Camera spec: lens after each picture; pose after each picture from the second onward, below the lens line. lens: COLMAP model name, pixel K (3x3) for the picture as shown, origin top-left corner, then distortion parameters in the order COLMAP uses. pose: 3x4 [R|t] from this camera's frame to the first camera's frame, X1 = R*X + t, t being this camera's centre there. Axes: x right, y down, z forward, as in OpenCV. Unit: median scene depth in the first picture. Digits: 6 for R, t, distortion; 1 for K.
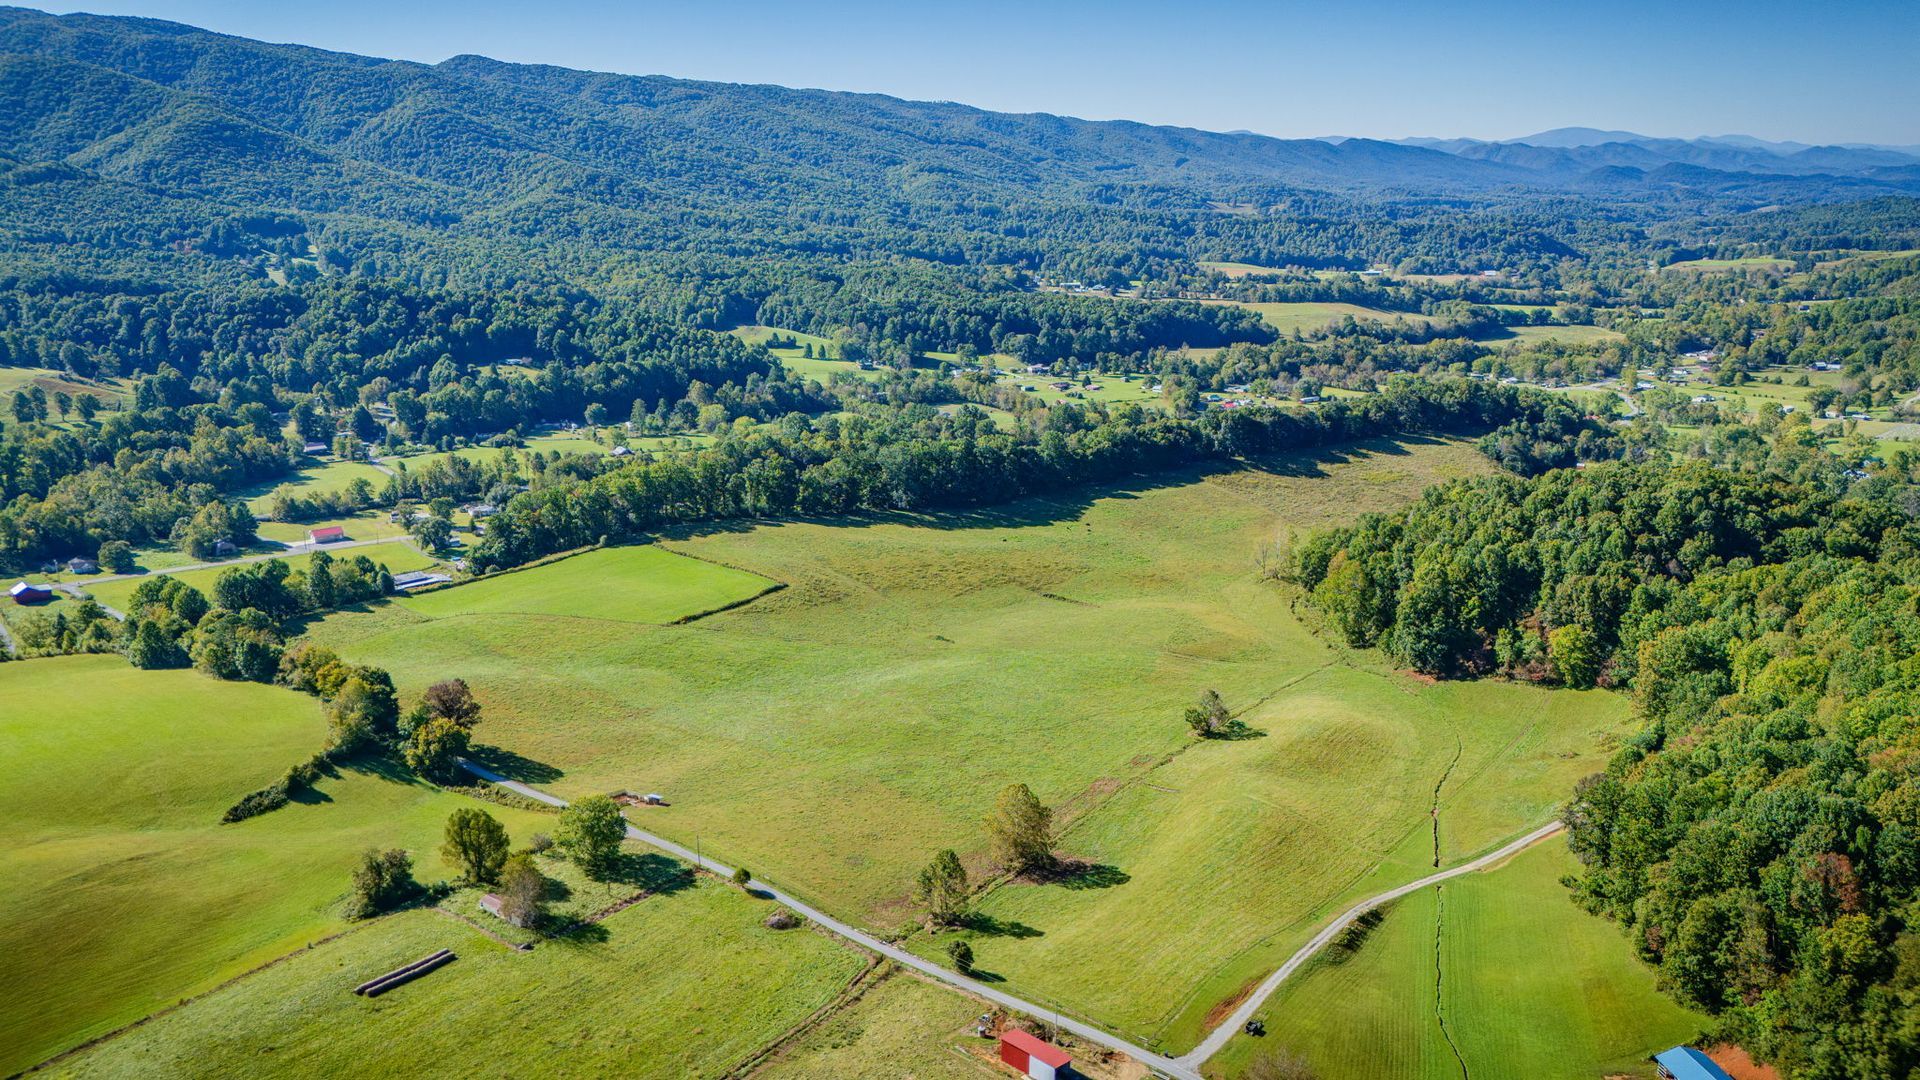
lens RADIAL K [[1409.0, 0, 952.6], [0, 1409.0, 535.2], [0, 0, 1]] dist [0.079749, -0.087796]
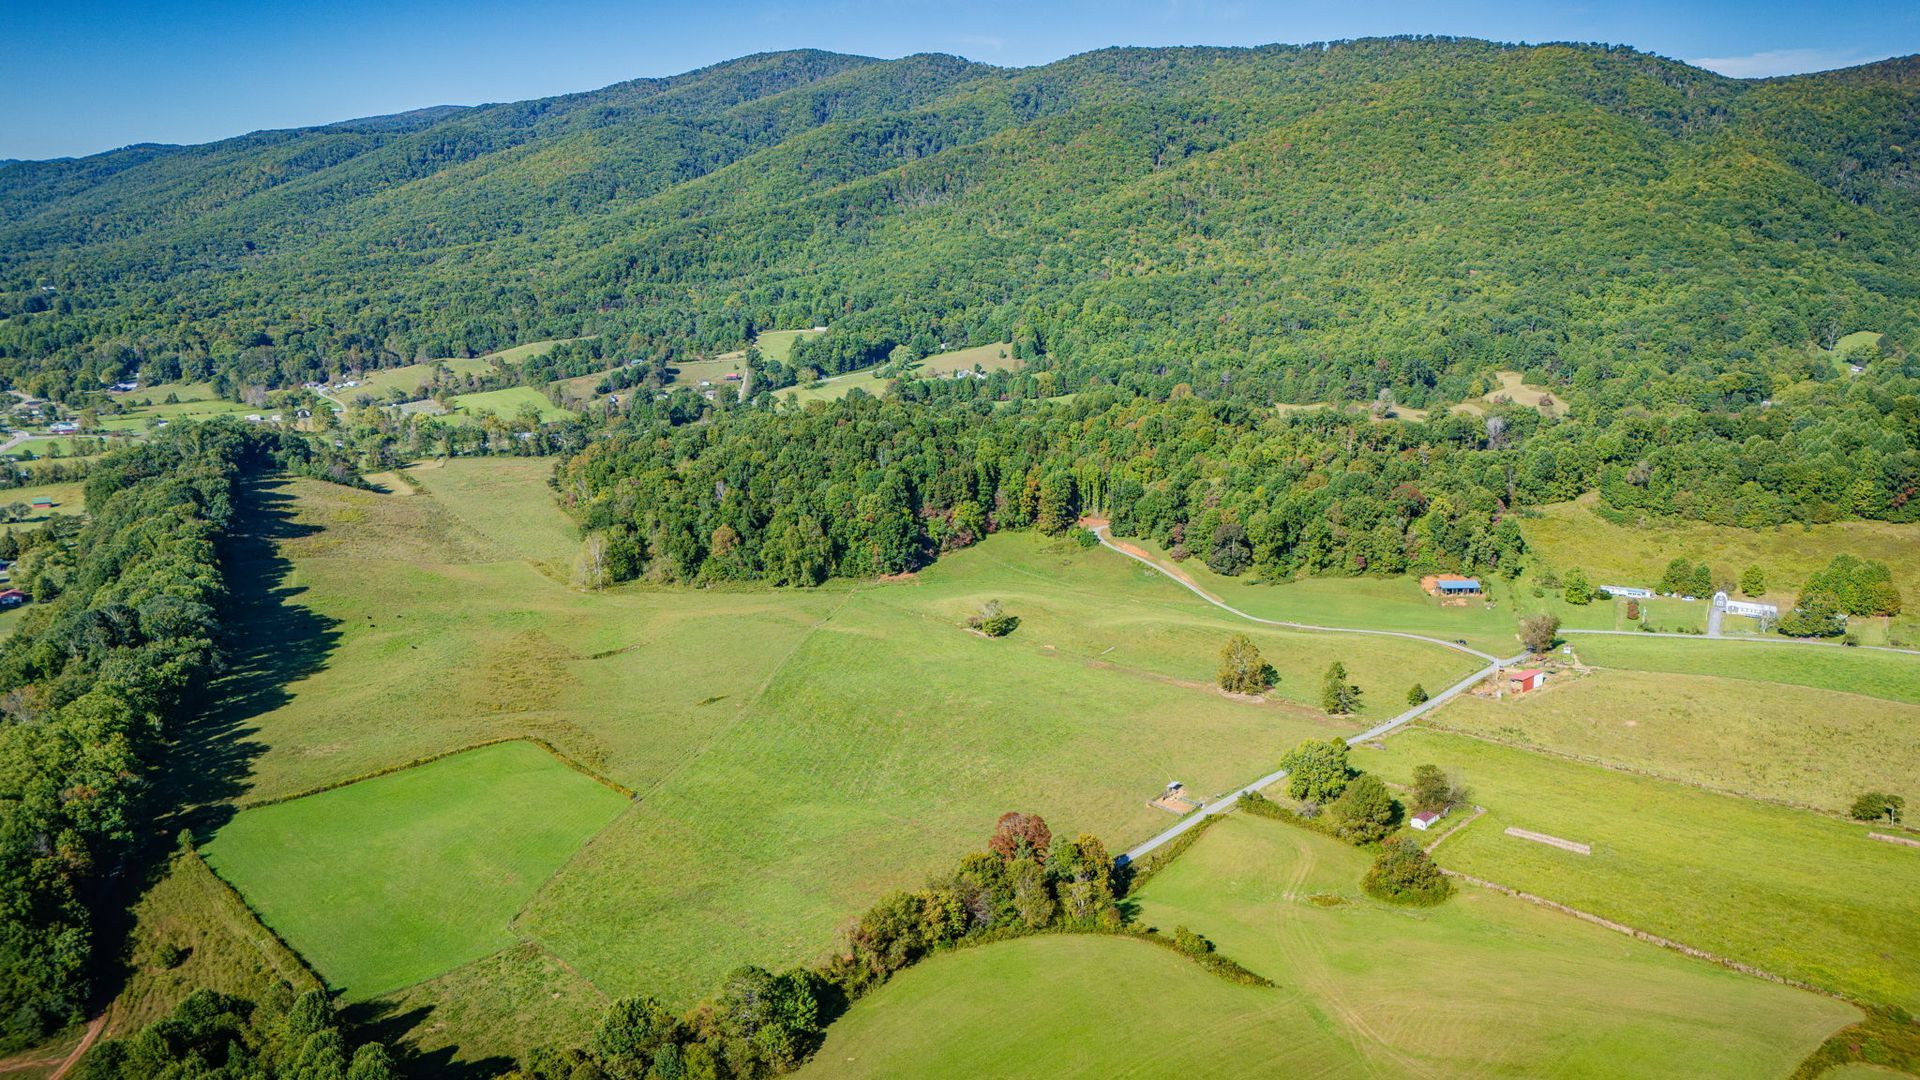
lens RADIAL K [[1409.0, 0, 953.7], [0, 1409.0, 546.1], [0, 0, 1]] dist [0.079749, -0.087796]
pose [[0.130249, -0.244832, 0.960777, -0.763234], [0.259167, 0.943748, 0.205358, -0.152699], [-0.957010, 0.222254, 0.186375, 0.590574]]
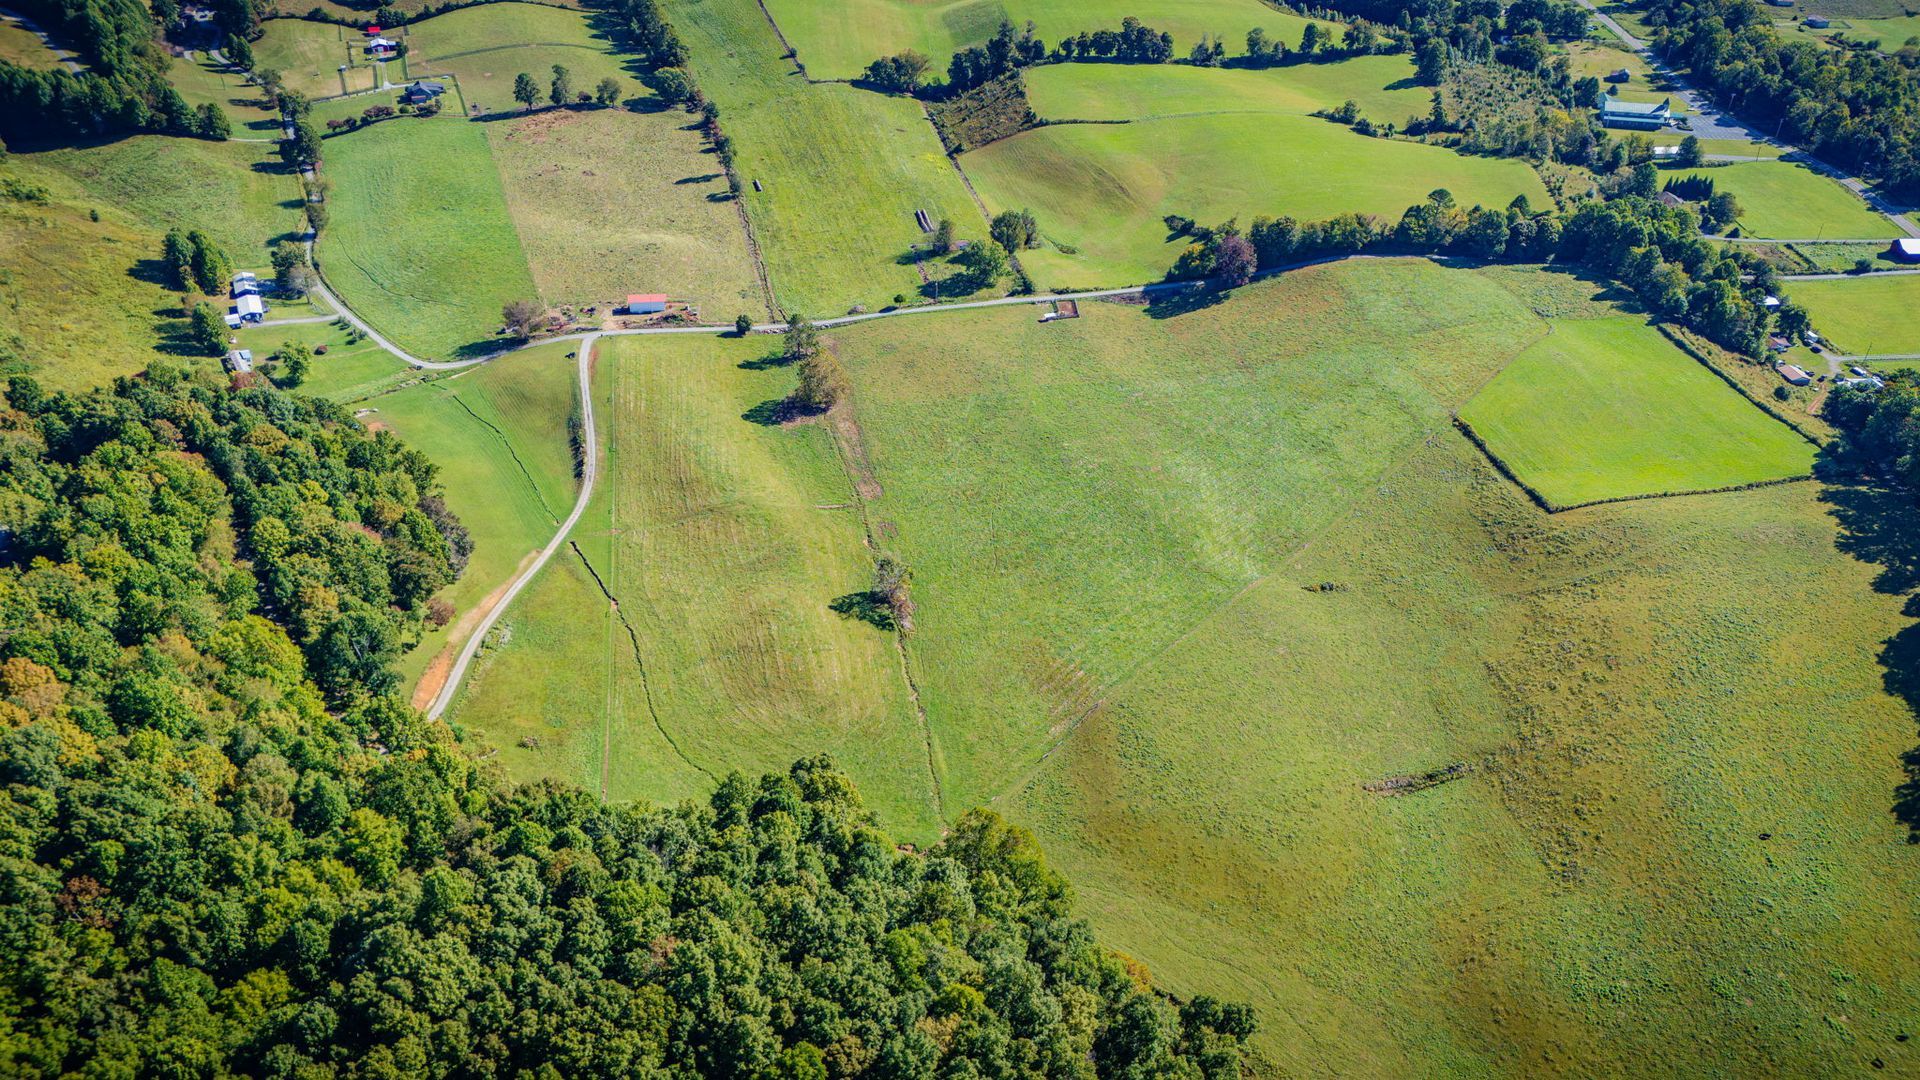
lens RADIAL K [[1409.0, 0, 961.5], [0, 1409.0, 544.6], [0, 0, 1]] dist [0.079749, -0.087796]
pose [[-0.650116, 0.426658, -0.628738, 0.524688], [-0.196029, 0.705277, 0.681291, -0.375844], [0.734113, 0.566169, -0.374874, 1.015970]]
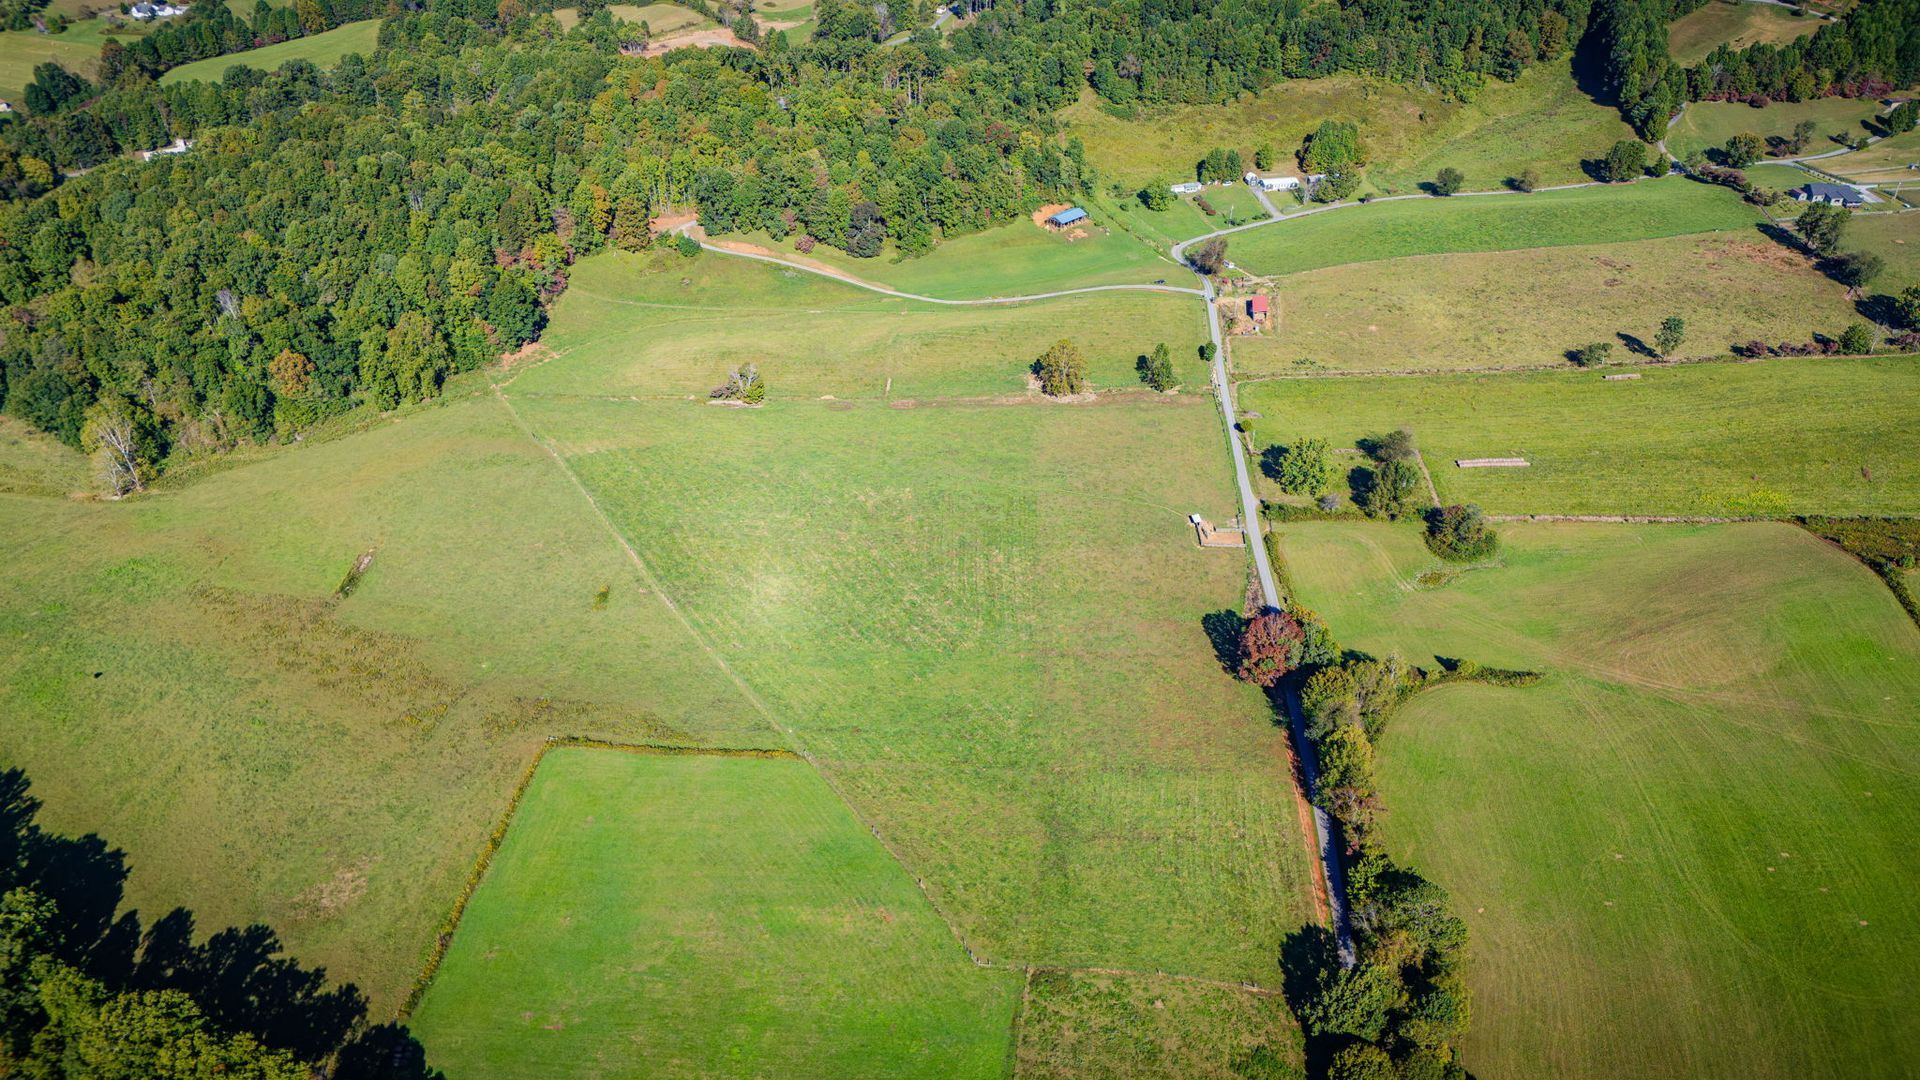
lens RADIAL K [[1409.0, 0, 950.8], [0, 1409.0, 540.1], [0, 0, 1]] dist [0.079749, -0.087796]
pose [[-0.556829, -0.454265, 0.695403, -0.561304], [0.217049, 0.728539, 0.649708, -0.358820], [-0.801767, 0.512713, -0.307074, 0.961591]]
